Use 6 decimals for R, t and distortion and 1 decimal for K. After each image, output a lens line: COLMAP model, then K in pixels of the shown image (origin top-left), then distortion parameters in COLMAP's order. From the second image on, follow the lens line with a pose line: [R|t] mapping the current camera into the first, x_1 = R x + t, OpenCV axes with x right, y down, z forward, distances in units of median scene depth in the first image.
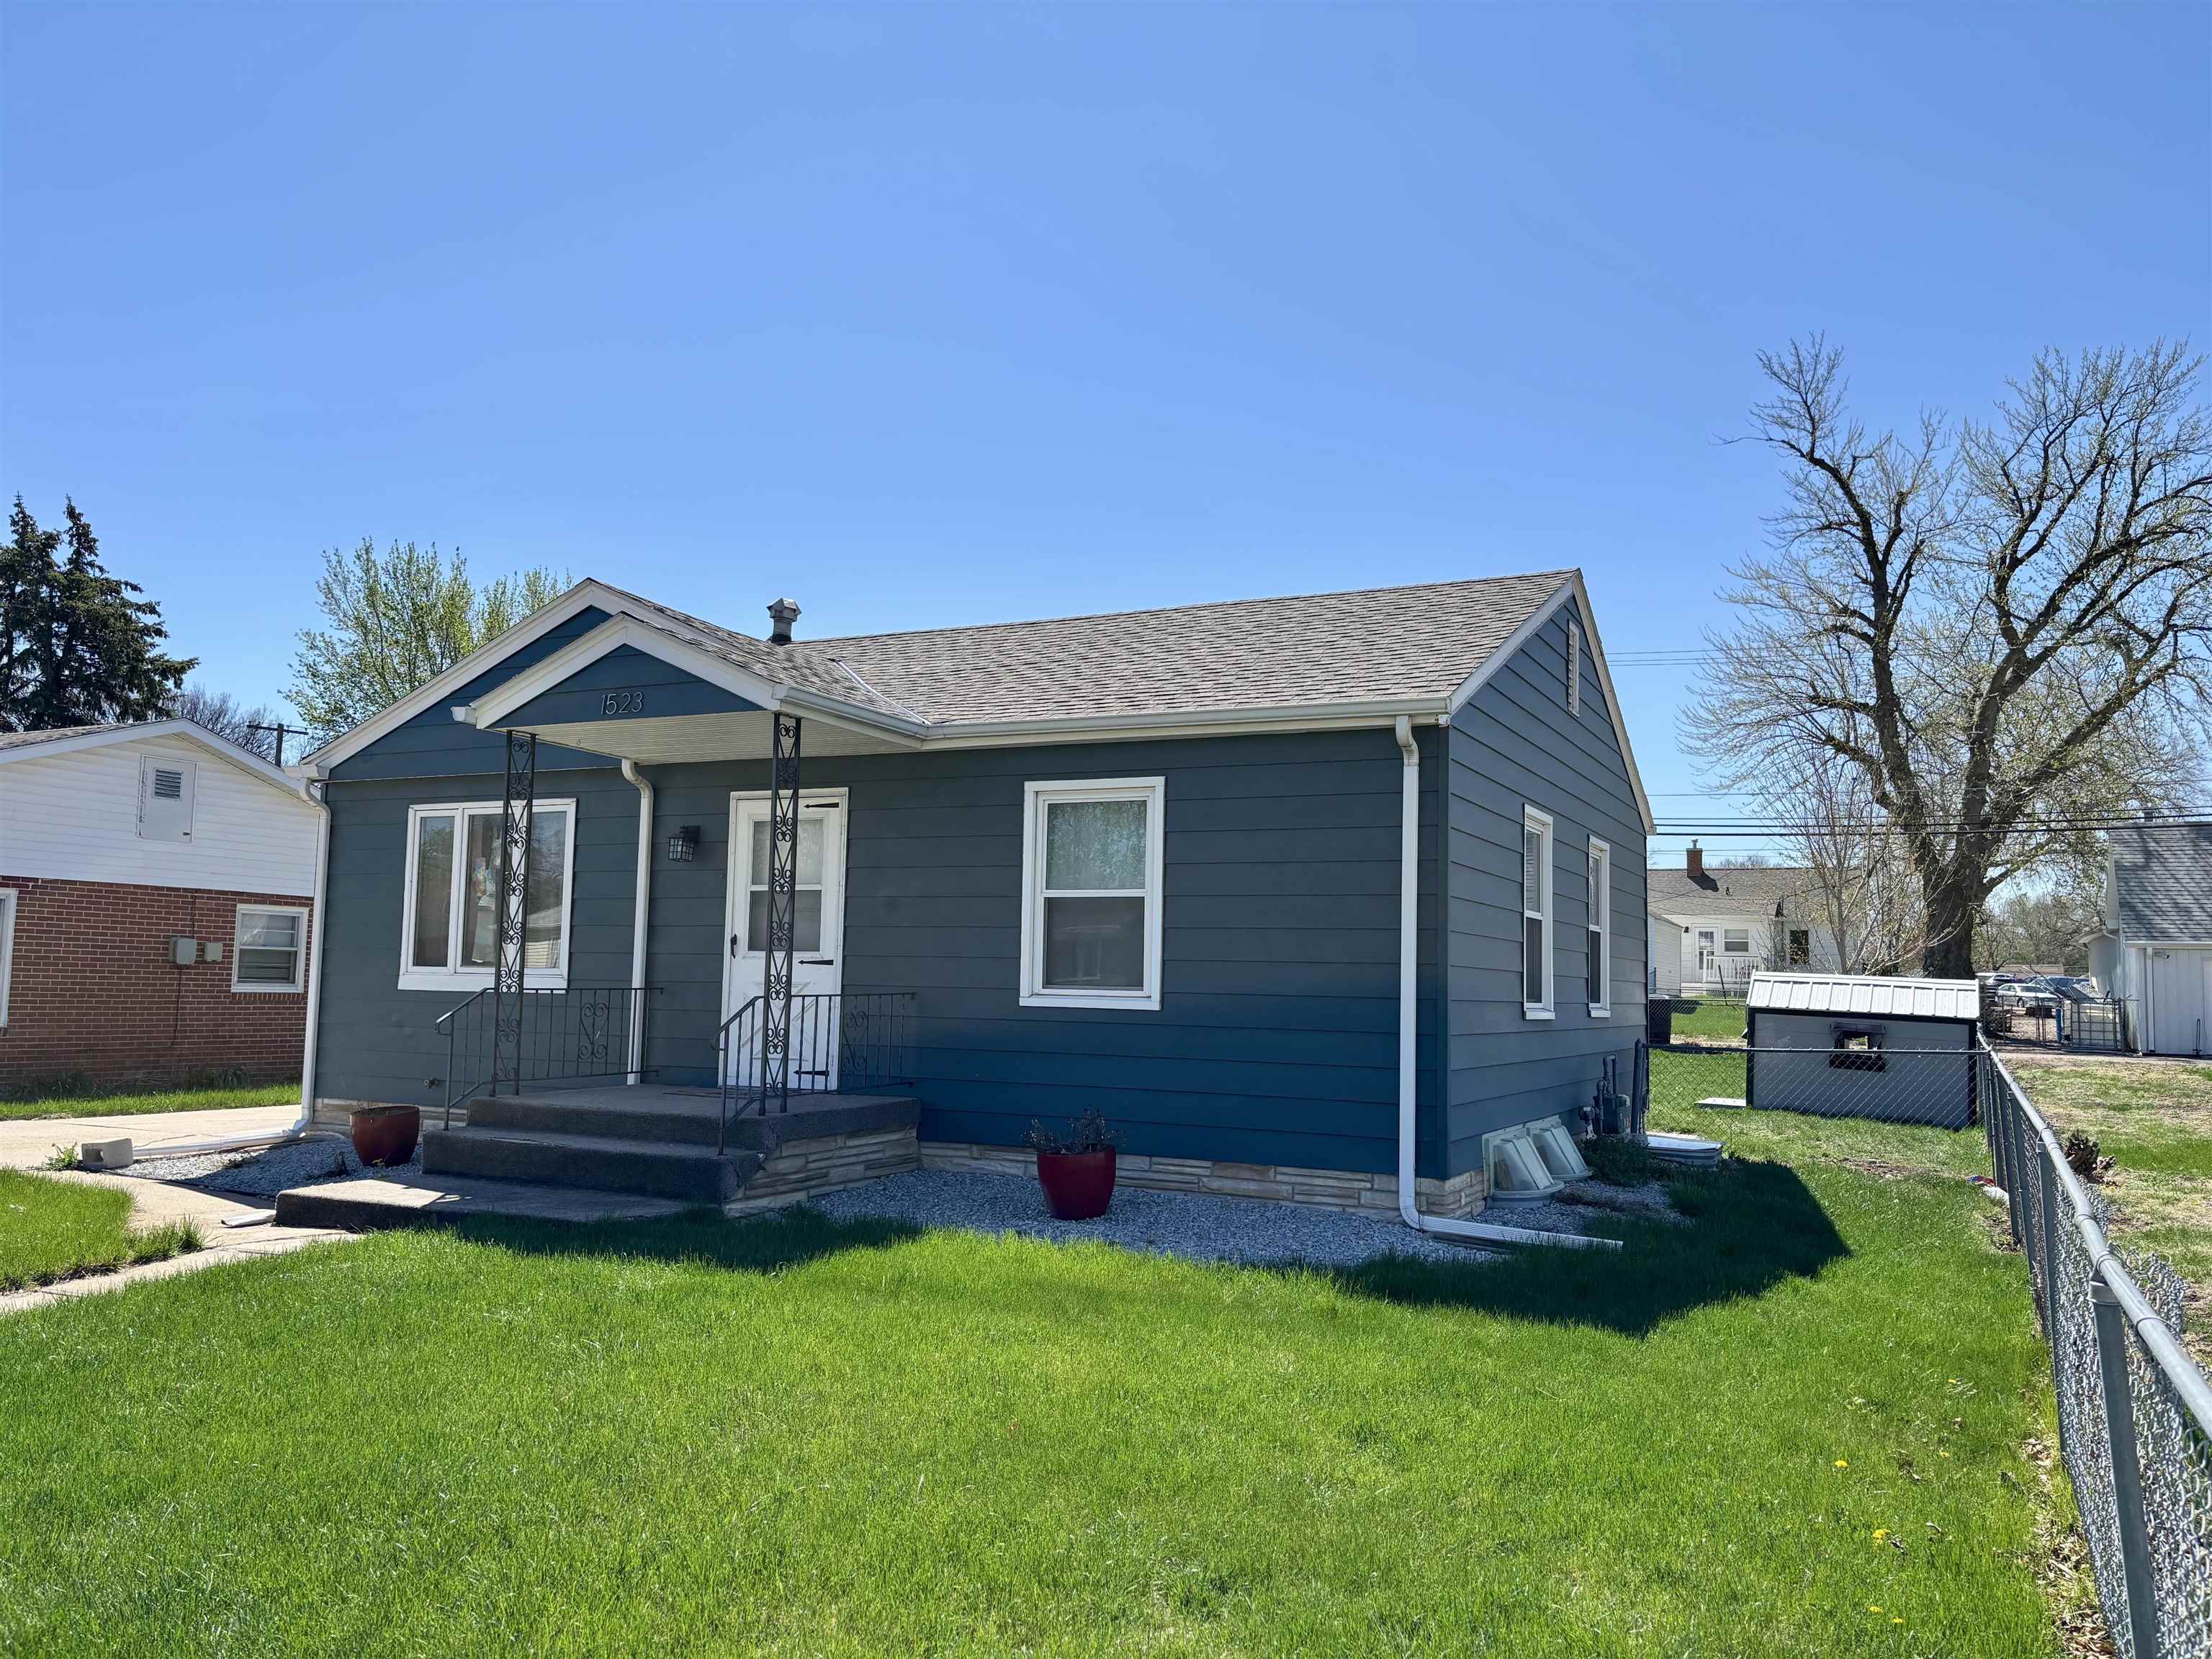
lens RADIAL K [[1656.8, 0, 1106.9], [0, 1656.8, 815.8], [0, 0, 1]] dist [0.043047, -0.005348]
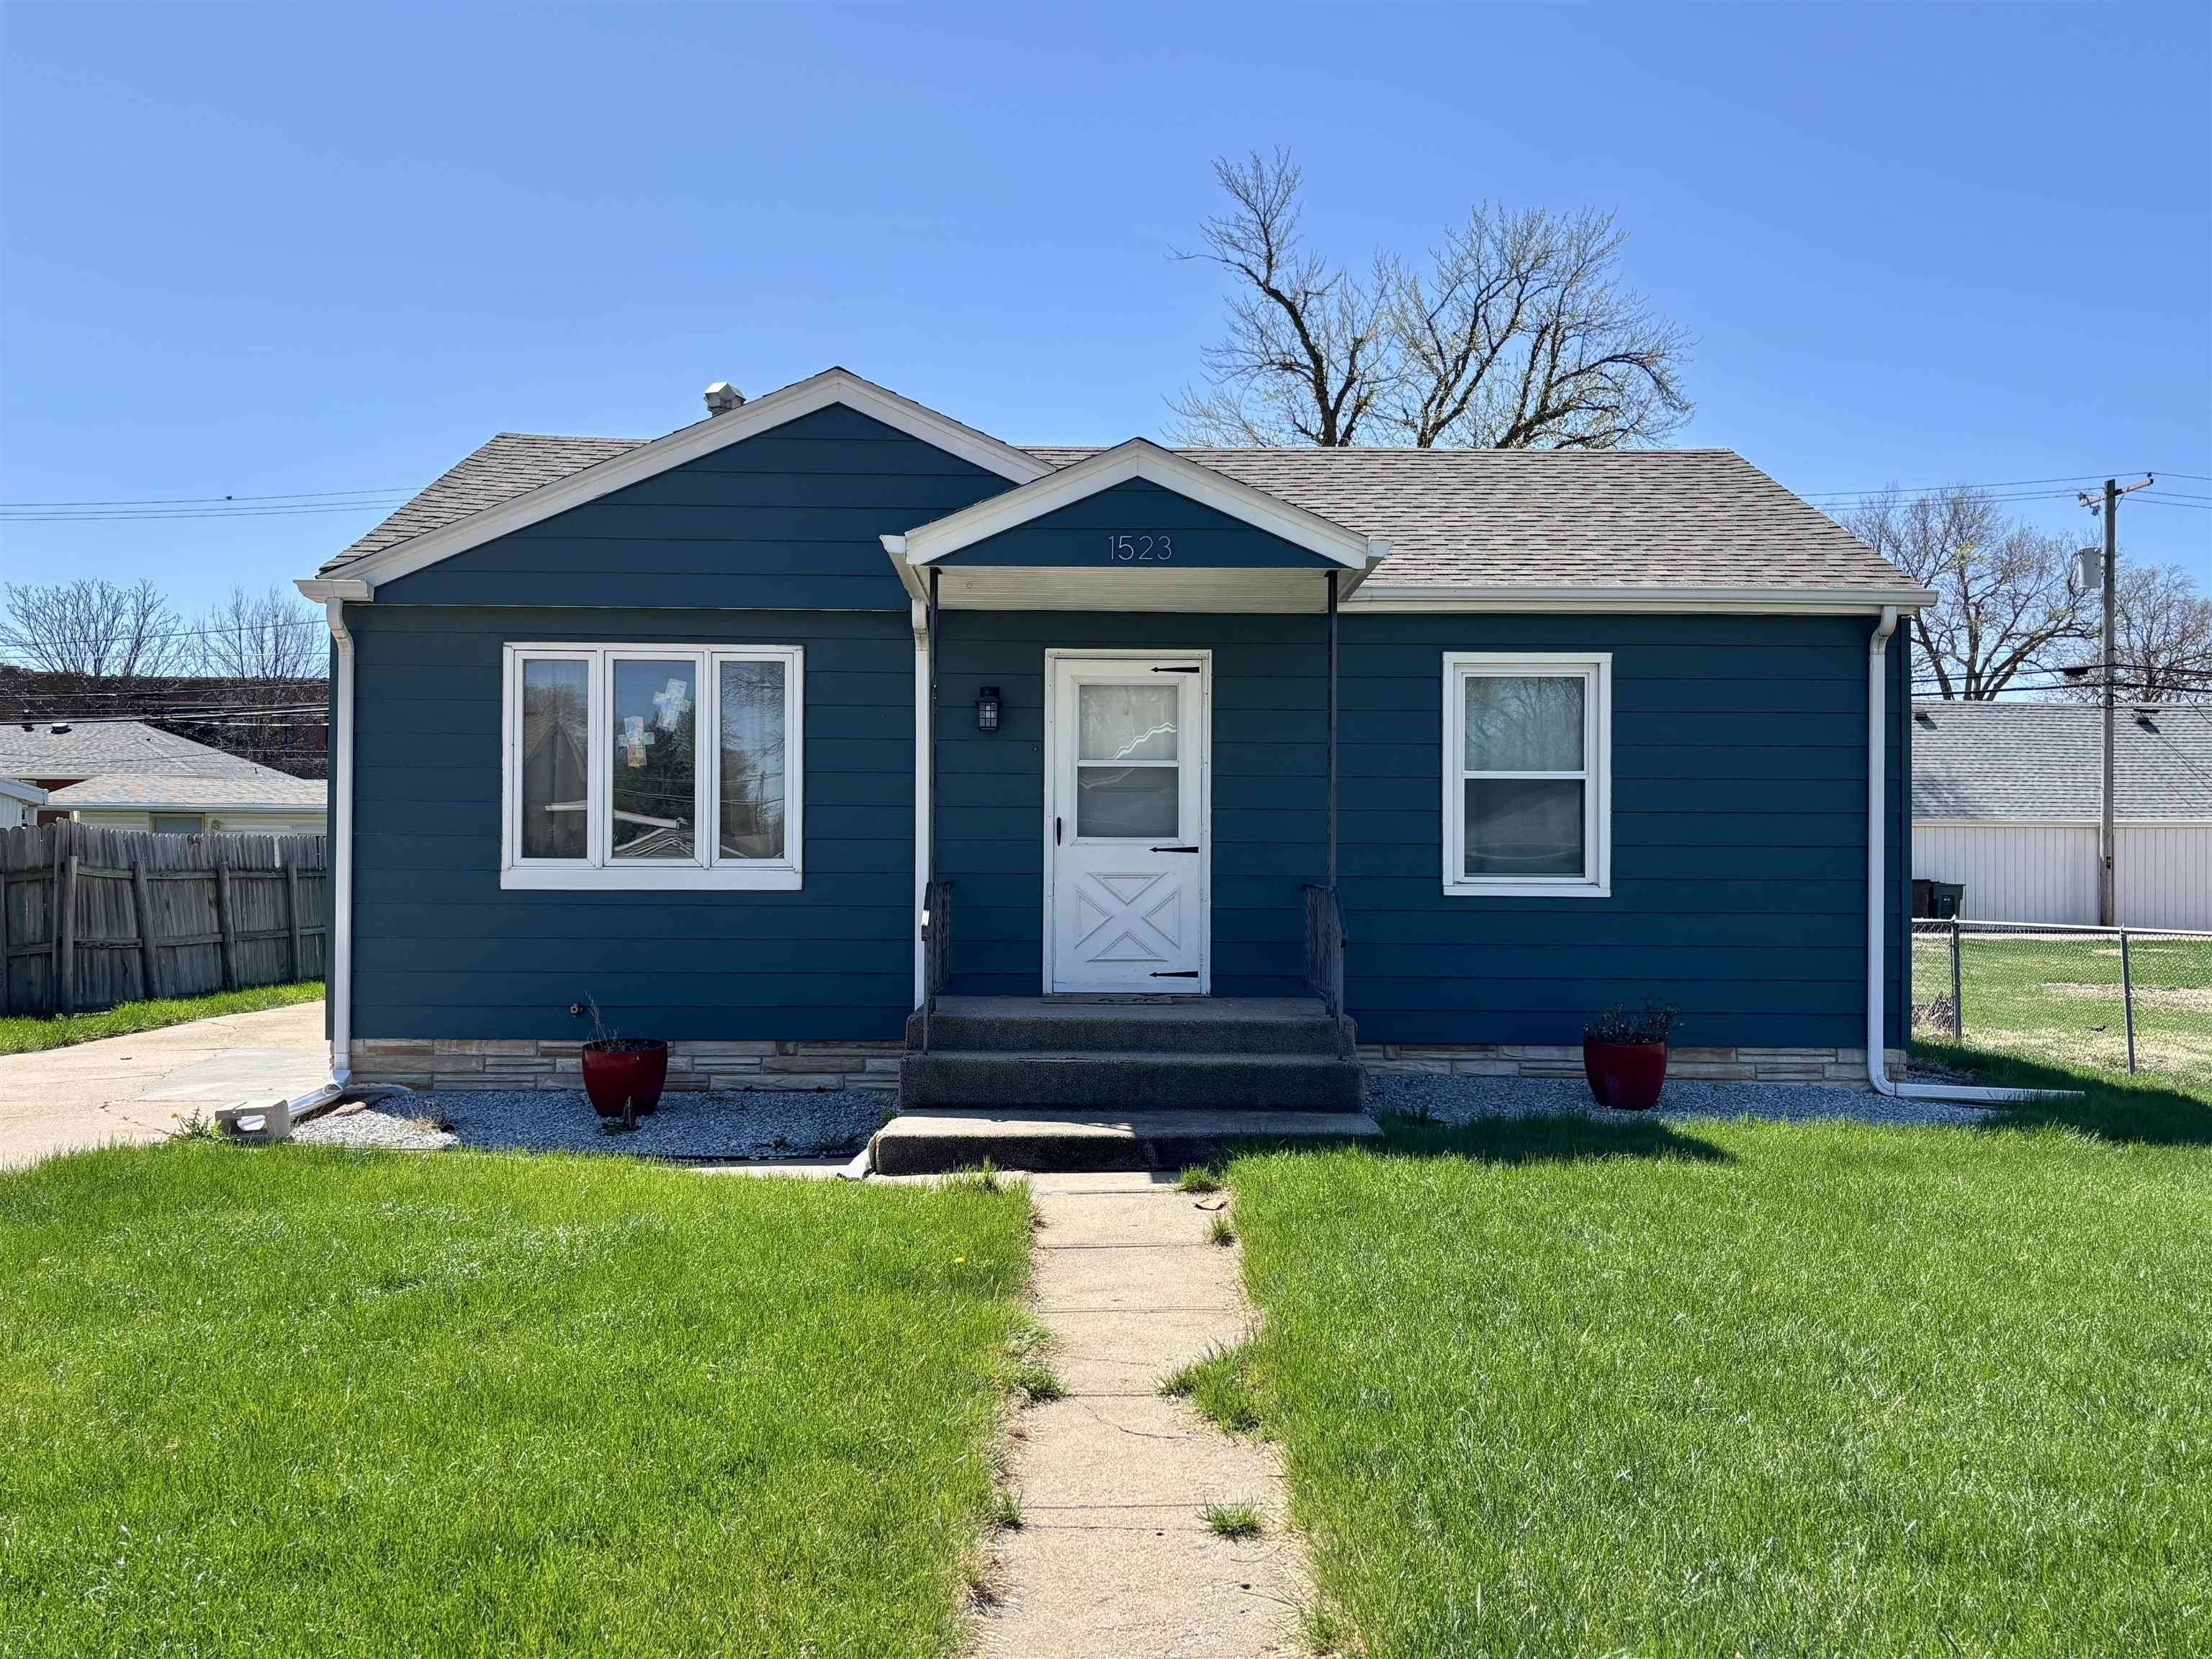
lens RADIAL K [[2074.6, 0, 1106.3], [0, 2074.6, 847.4], [0, 0, 1]] dist [0.045794, 0.000000]
pose [[0.891356, -0.006758, 0.453253, -0.697650], [-0.033338, 0.996204, 0.080415, 0.000730], [-0.452076, -0.086789, 0.887747, 0.050788]]
